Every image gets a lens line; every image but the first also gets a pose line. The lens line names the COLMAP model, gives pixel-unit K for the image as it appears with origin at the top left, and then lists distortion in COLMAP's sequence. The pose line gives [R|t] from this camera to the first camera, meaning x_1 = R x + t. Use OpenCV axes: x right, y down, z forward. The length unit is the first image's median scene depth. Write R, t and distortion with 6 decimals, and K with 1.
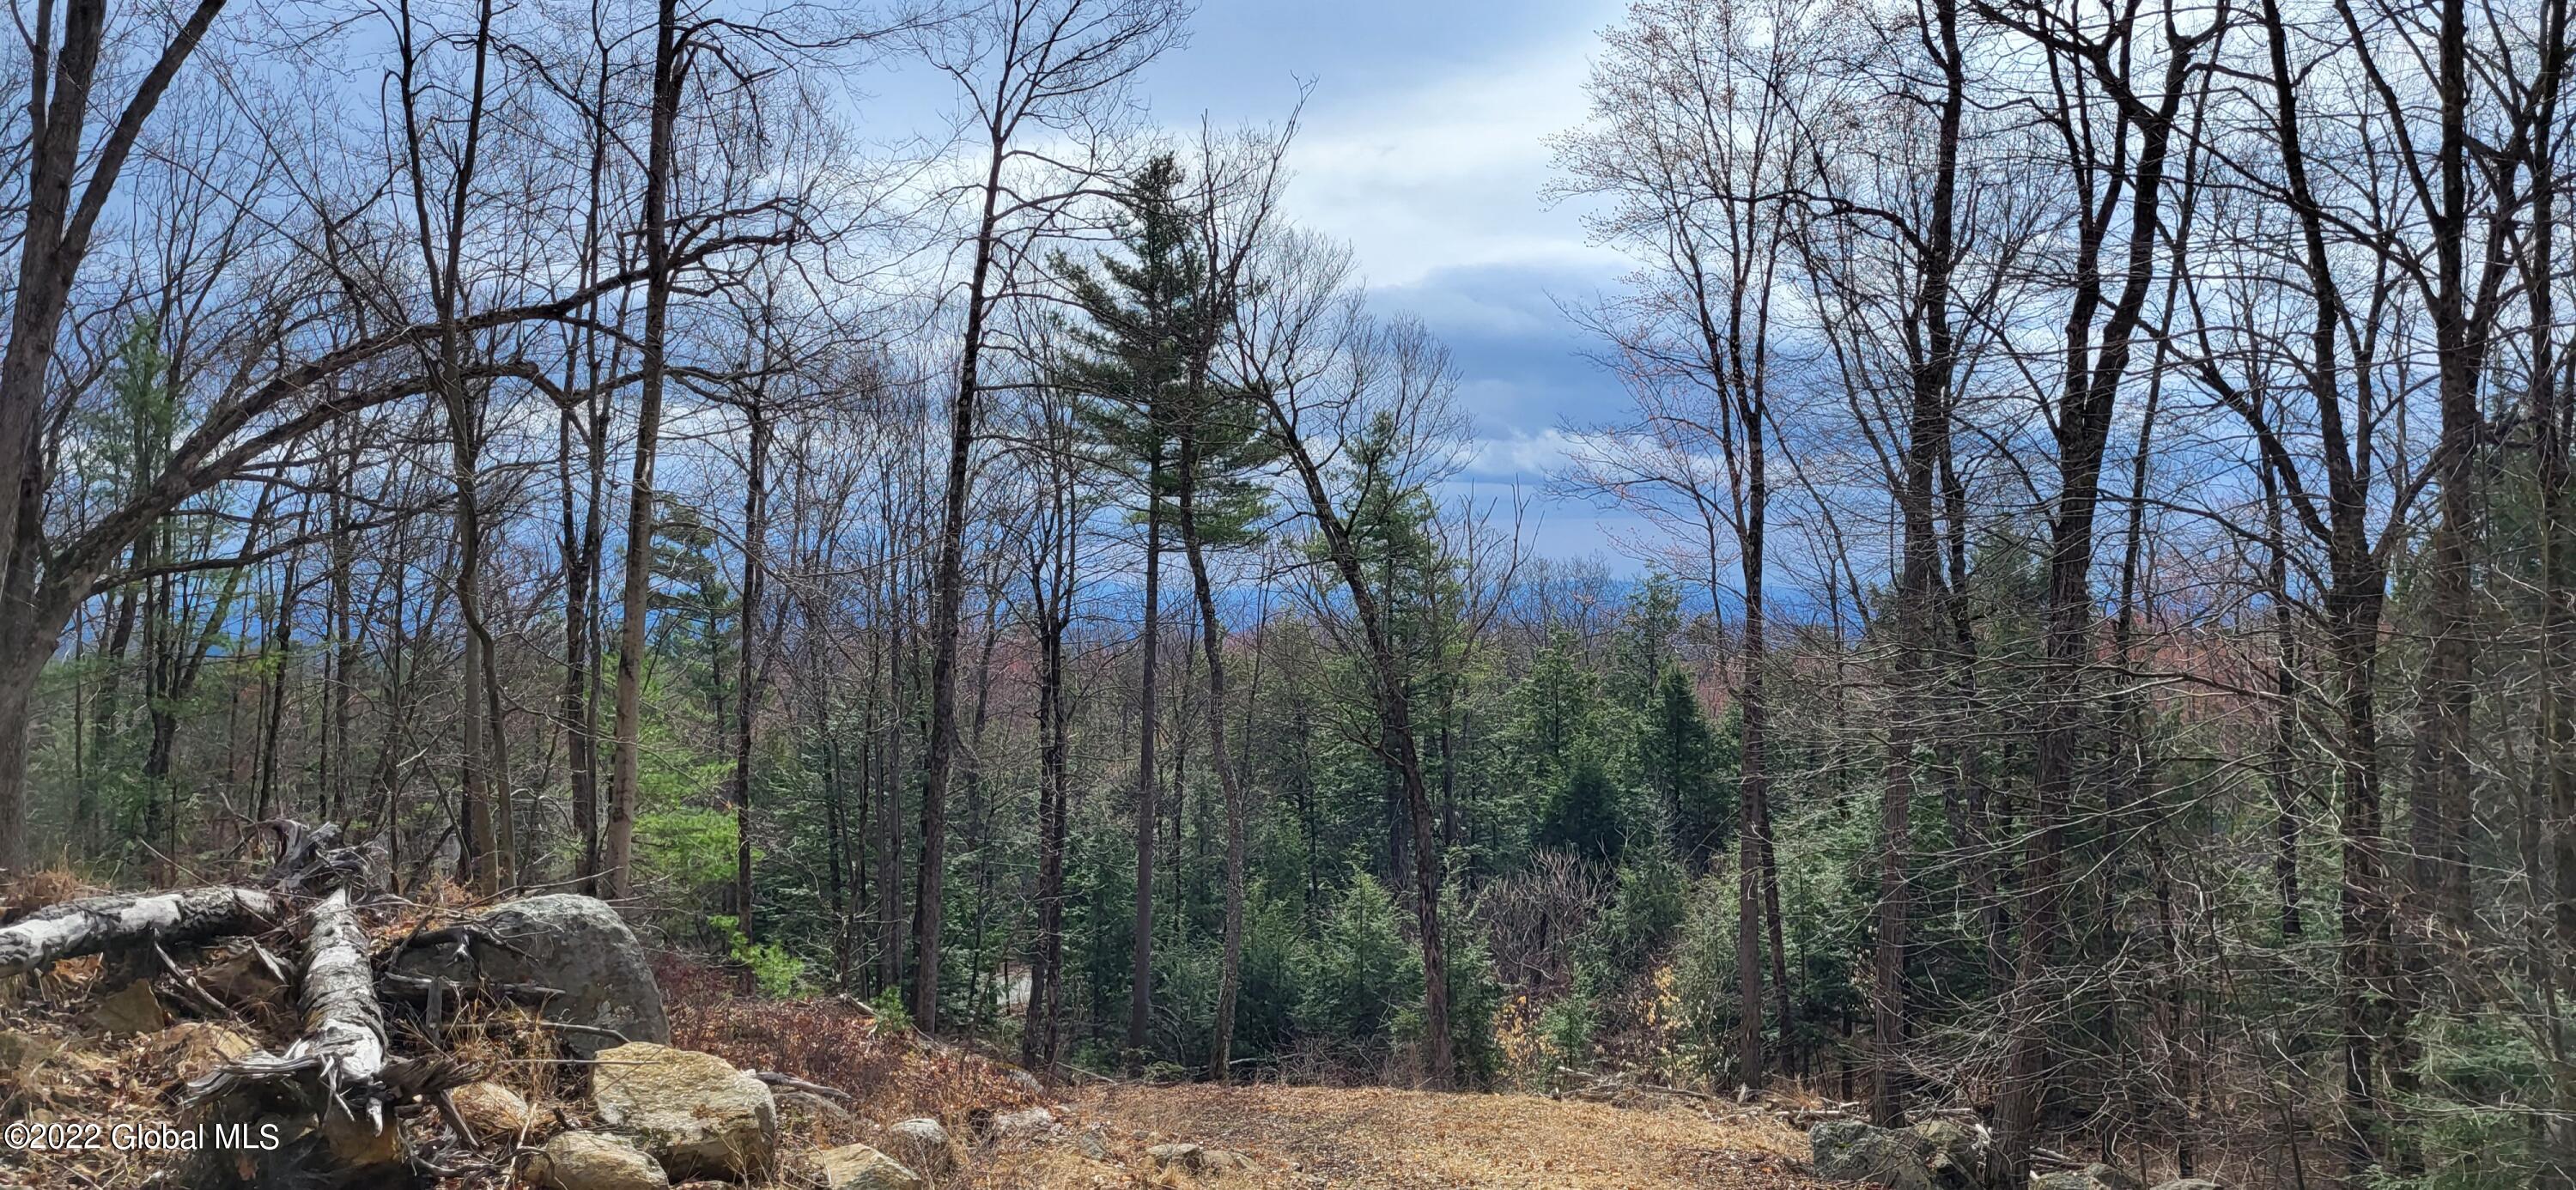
lens RADIAL K [[2039.4, 0, 1288.0], [0, 2039.4, 595.0], [0, 0, 1]] dist [0.008717, 0.002898]
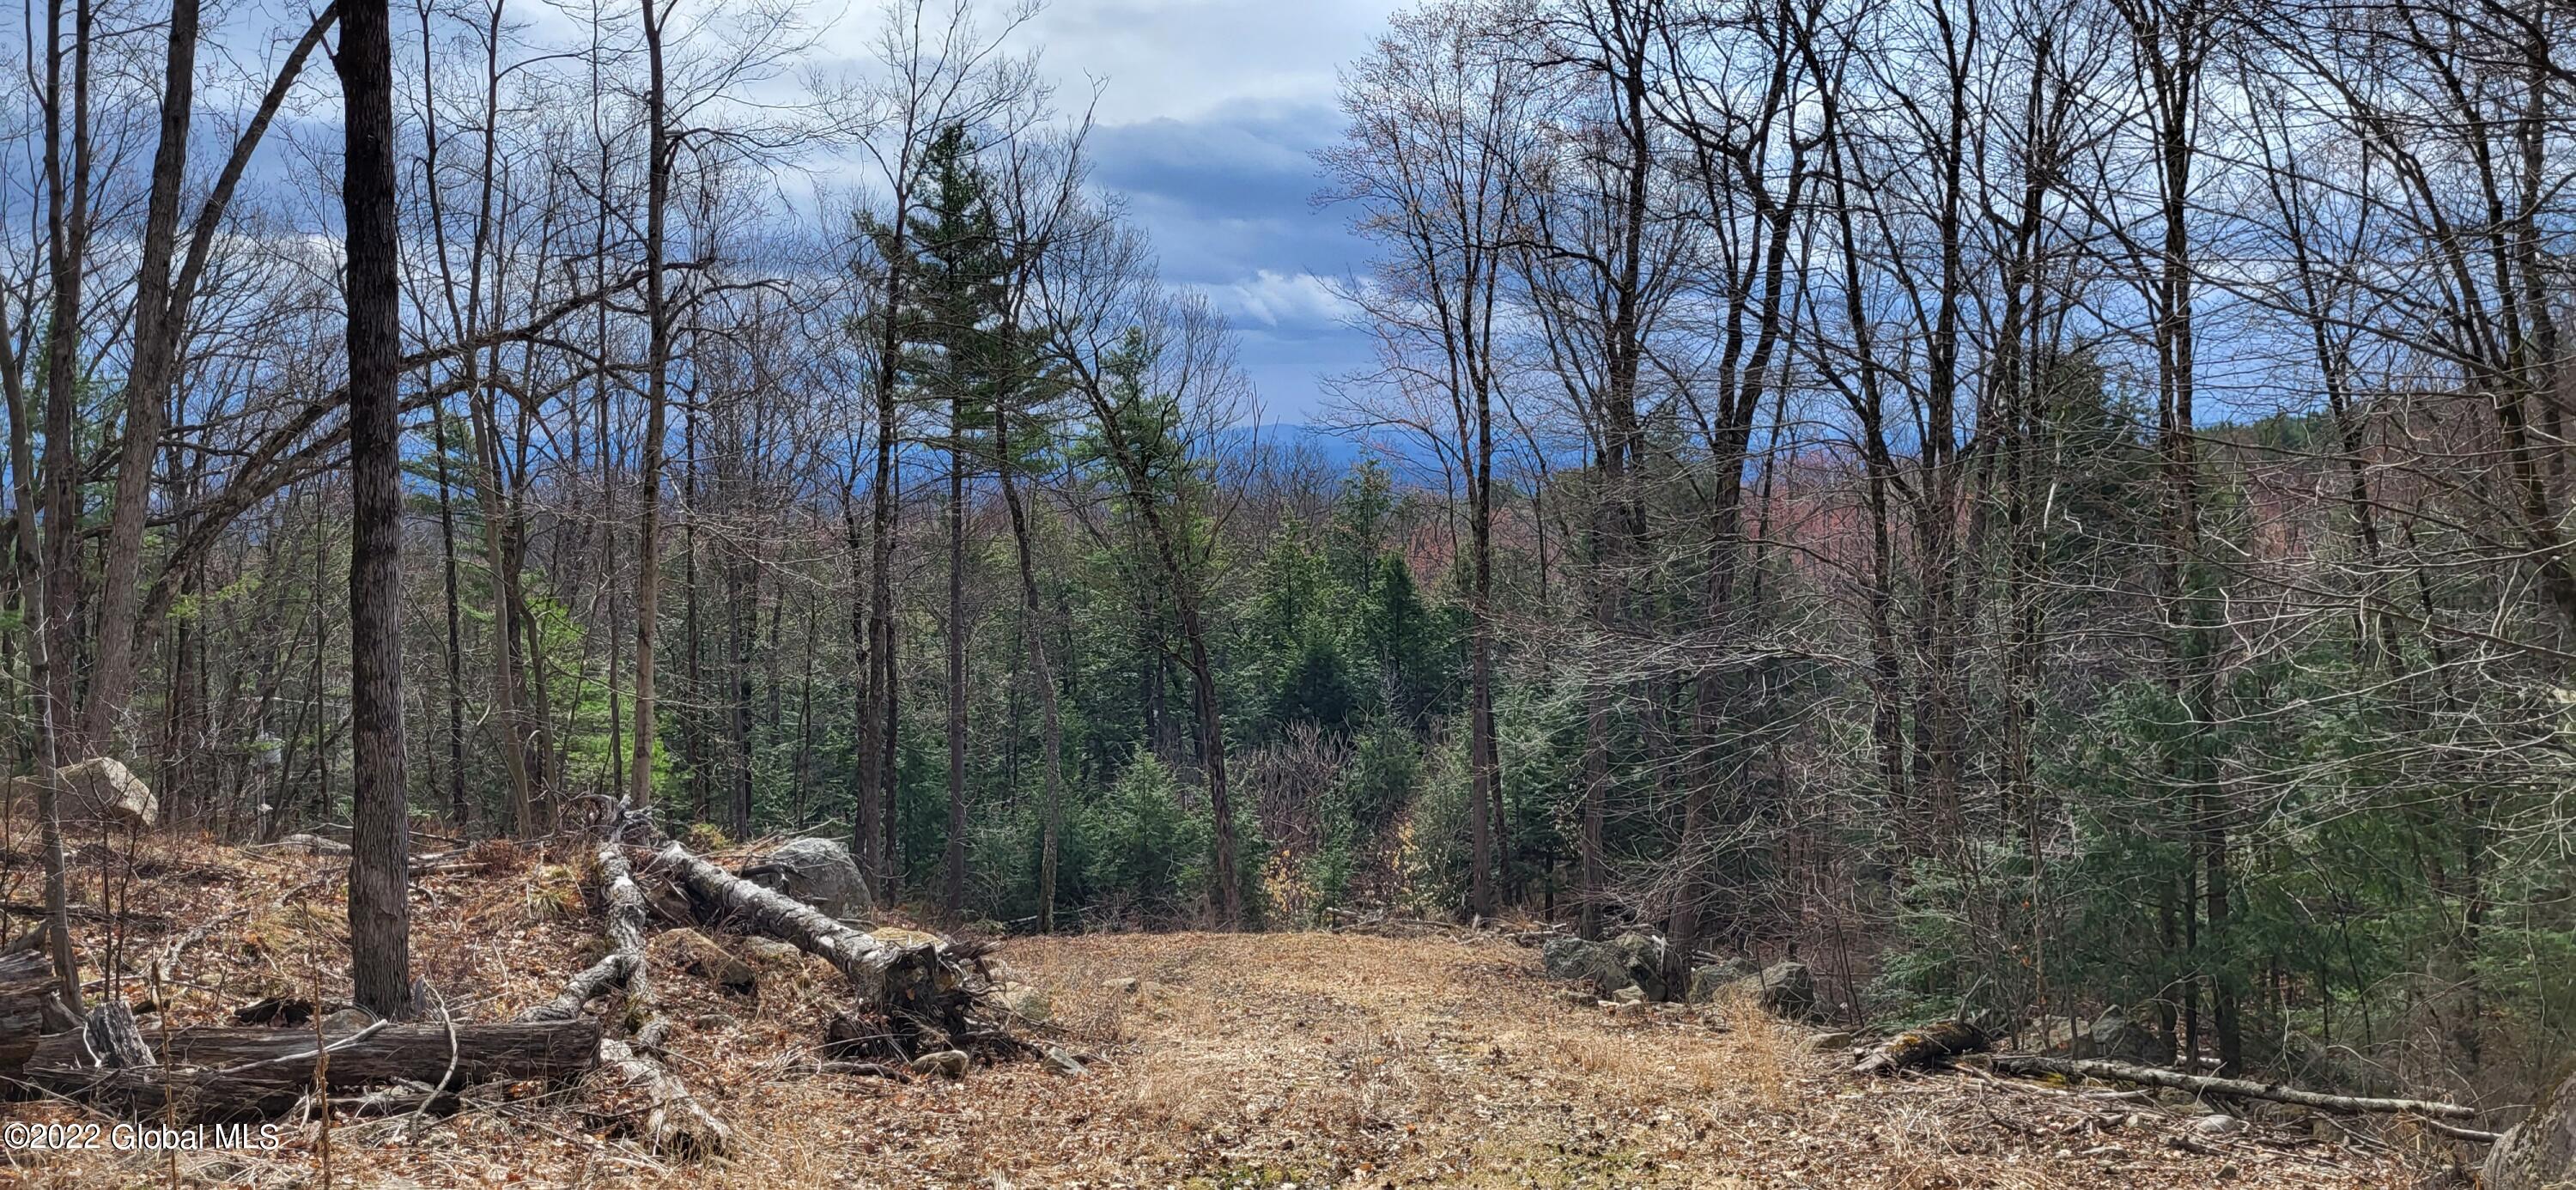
lens RADIAL K [[2076.9, 0, 1288.0], [0, 2076.9, 595.0], [0, 0, 1]] dist [-0.028967, -0.041603]
pose [[0.987824, -0.025222, 0.153515, -0.071992], [0.013202, 0.996802, 0.078817, -0.051324], [-0.155012, -0.075831, 0.984998, -0.197797]]
